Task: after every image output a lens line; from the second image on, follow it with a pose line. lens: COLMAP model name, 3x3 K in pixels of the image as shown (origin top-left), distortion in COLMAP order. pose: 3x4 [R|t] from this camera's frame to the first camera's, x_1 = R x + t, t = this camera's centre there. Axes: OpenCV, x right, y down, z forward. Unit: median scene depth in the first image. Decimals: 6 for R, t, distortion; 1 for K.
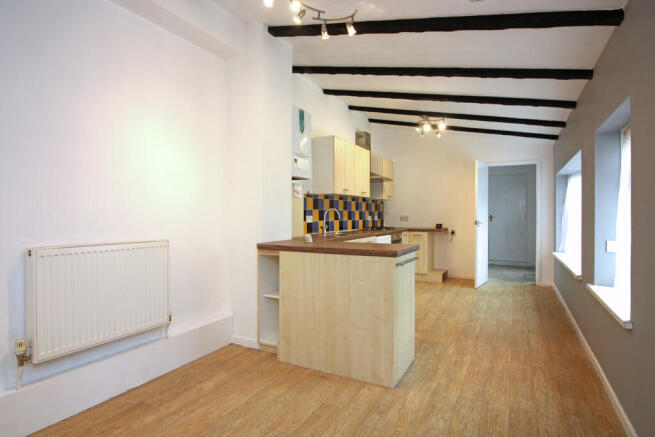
lens RADIAL K [[349.8, 0, 327.0], [0, 349.8, 218.4], [0, 0, 1]] dist [-0.006433, -0.003445]
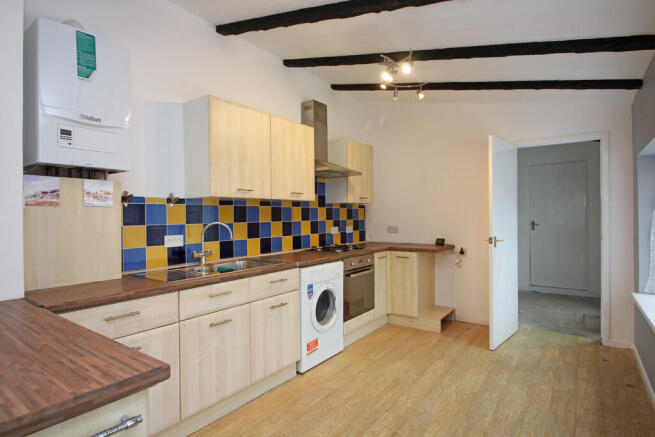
lens RADIAL K [[349.8, 0, 326.3], [0, 349.8, 220.3], [0, 0, 1]] dist [-0.006433, -0.003445]
pose [[0.990989, -0.009800, -0.133581, 0.210861], [0.009917, 0.999951, 0.000209, -0.022419], [0.133572, -0.001532, 0.991038, 0.342491]]
